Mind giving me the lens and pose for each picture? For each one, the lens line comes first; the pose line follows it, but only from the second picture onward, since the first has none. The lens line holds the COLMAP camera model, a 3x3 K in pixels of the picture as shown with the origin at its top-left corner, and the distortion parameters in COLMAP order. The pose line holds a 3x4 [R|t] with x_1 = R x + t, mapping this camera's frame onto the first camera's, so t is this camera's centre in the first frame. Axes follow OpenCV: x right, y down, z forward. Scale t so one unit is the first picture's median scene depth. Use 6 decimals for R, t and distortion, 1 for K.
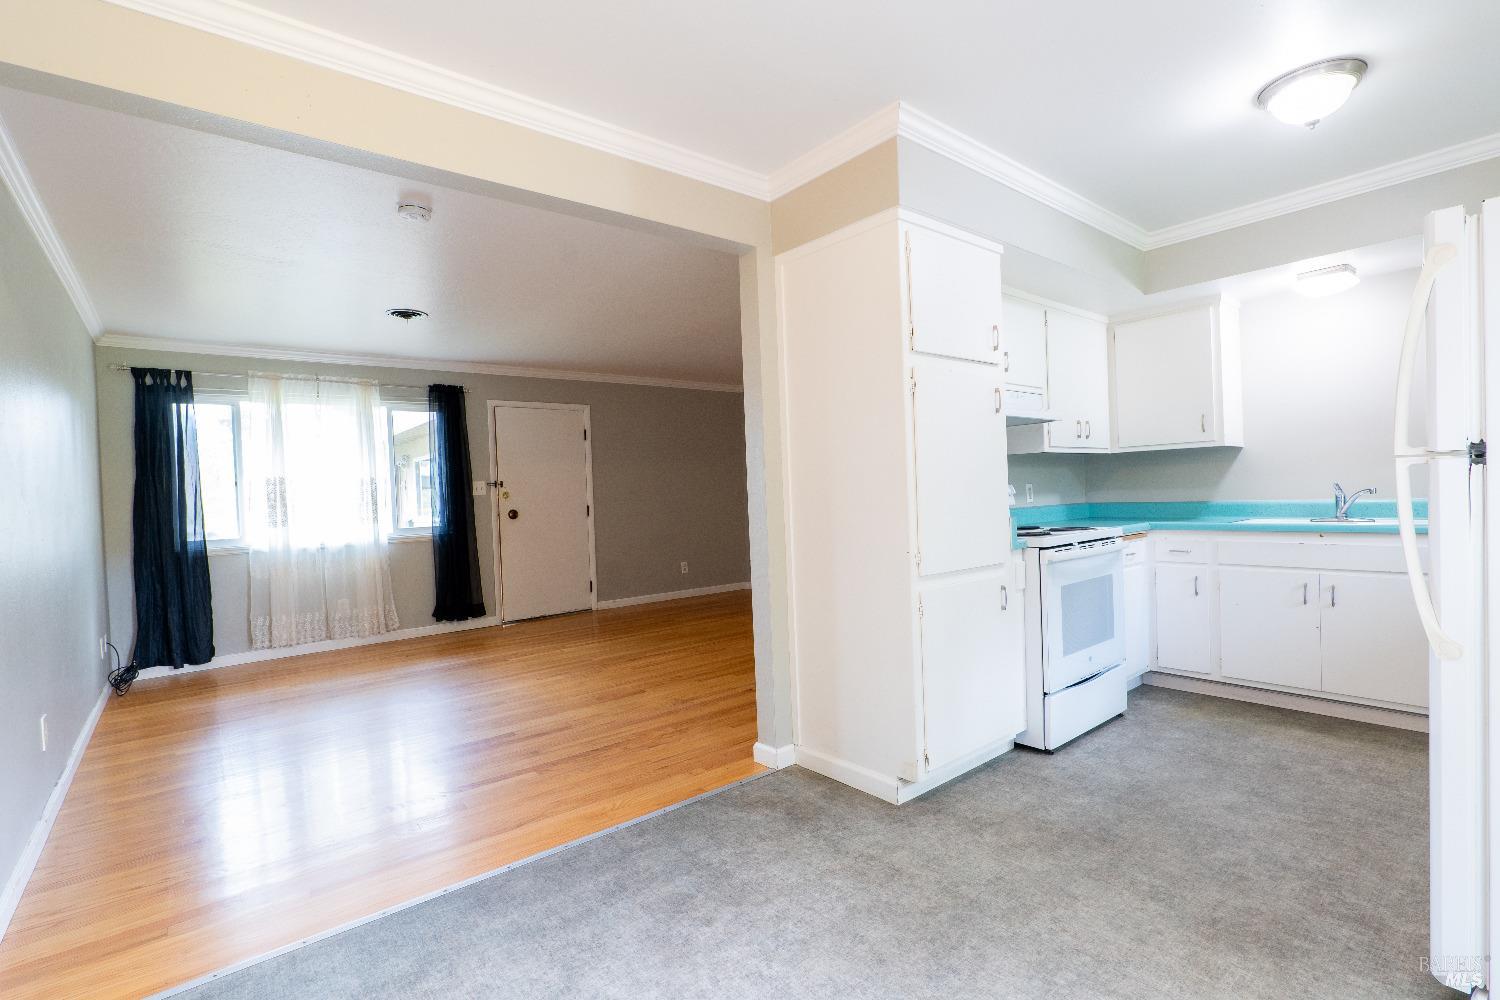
lens RADIAL K [[699.6, 0, 748.0], [0, 699.6, 498.8], [0, 0, 1]] dist [-0.018257, 0.004885]
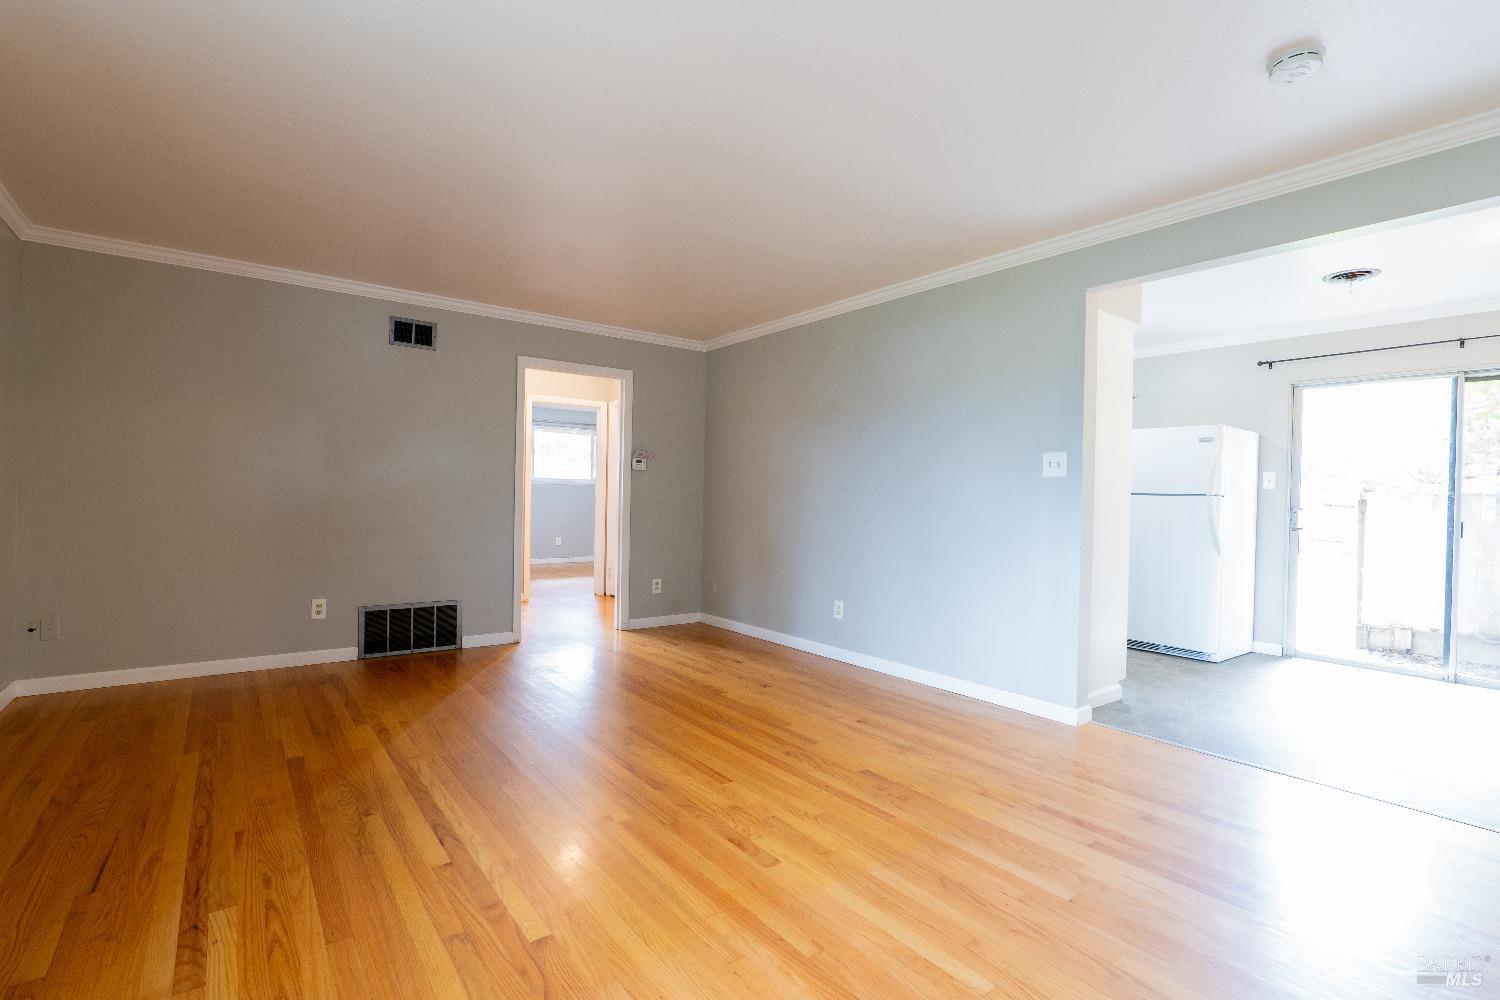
lens RADIAL K [[699.6, 0, 748.4], [0, 699.6, 503.8], [0, 0, 1]] dist [-0.018257, 0.004885]
pose [[0.036317, 0.024814, 0.999032, -0.633754], [-0.008552, 0.999663, -0.024518, 0.025081], [-0.999304, -0.007653, 0.036517, 0.822896]]
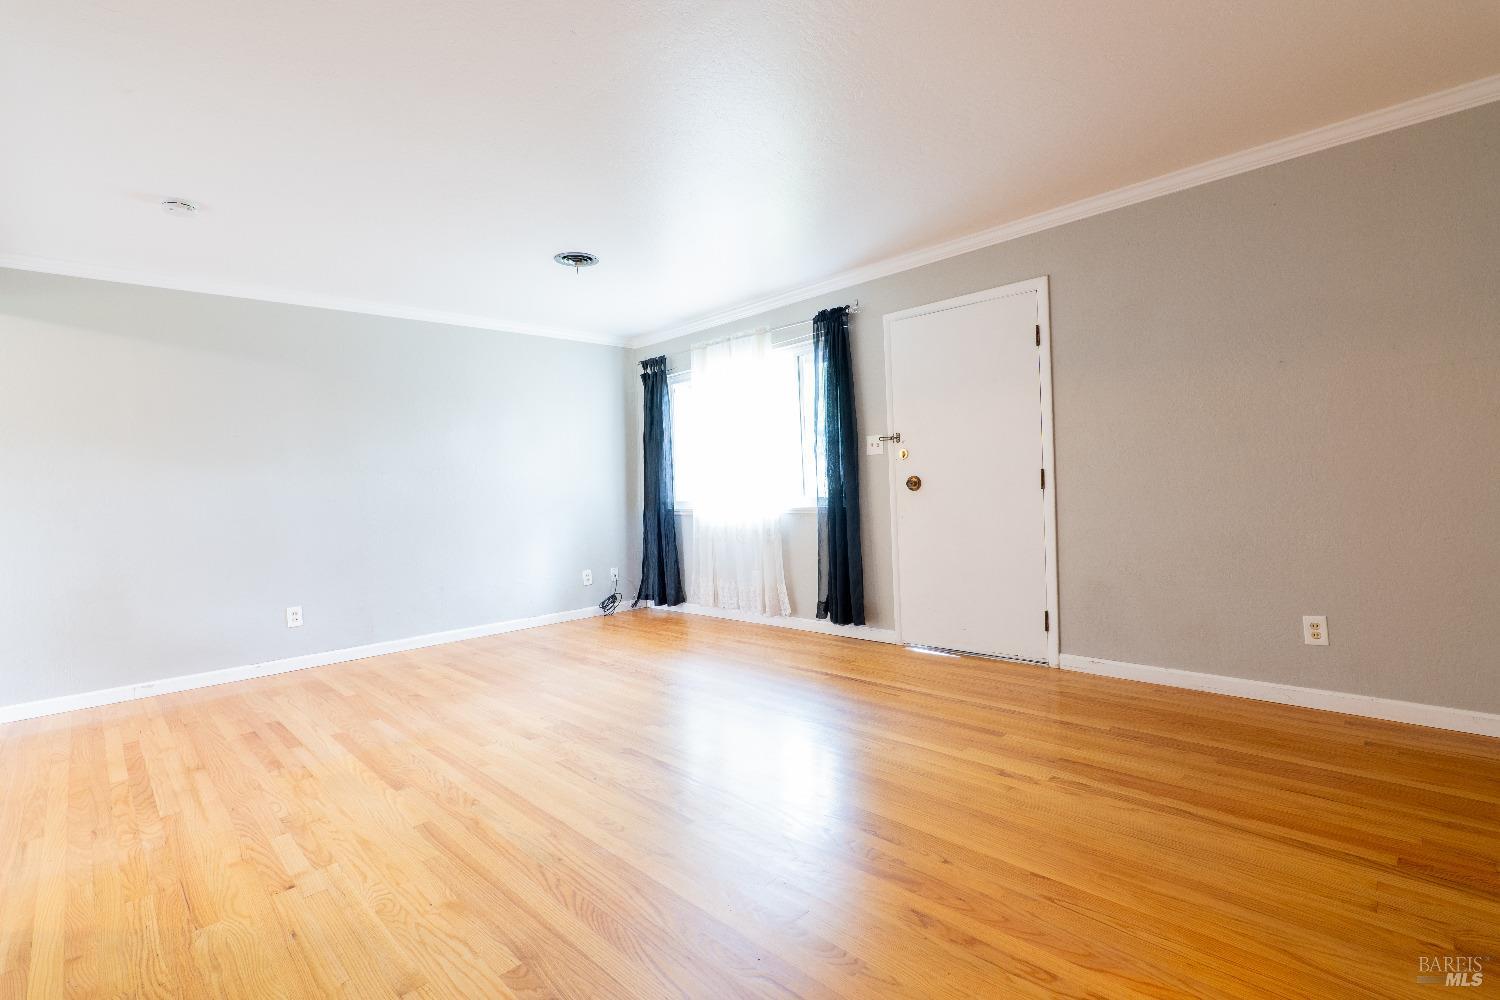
lens RADIAL K [[699.6, 0, 752.0], [0, 699.6, 499.3], [0, 0, 1]] dist [-0.018257, 0.004885]
pose [[0.096710, 0.051126, -0.993999, 0.359218], [0.027189, 0.998171, 0.053986, -0.002257], [0.994941, -0.032247, 0.095143, 0.949346]]
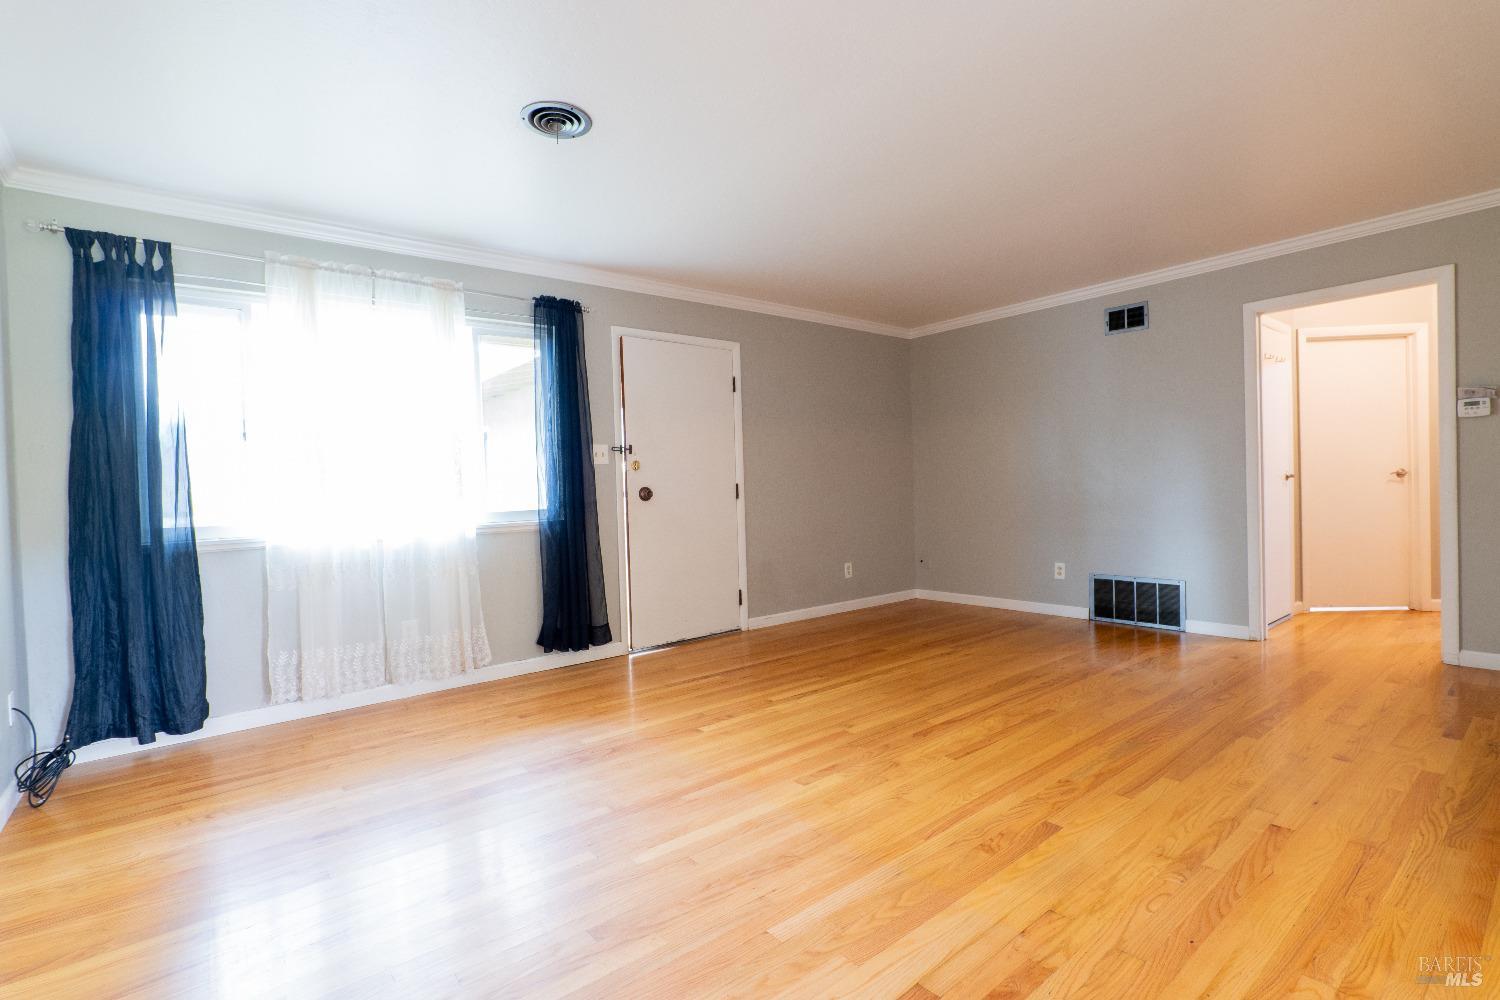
lens RADIAL K [[699.6, 0, 747.9], [0, 699.6, 498.1], [0, 0, 1]] dist [-0.018257, 0.004885]
pose [[0.999984, 0.005485, -0.001244, -0.282190], [-0.005479, 0.999976, 0.004275, 0.027824], [0.001267, -0.004268, 0.999990, 0.374148]]
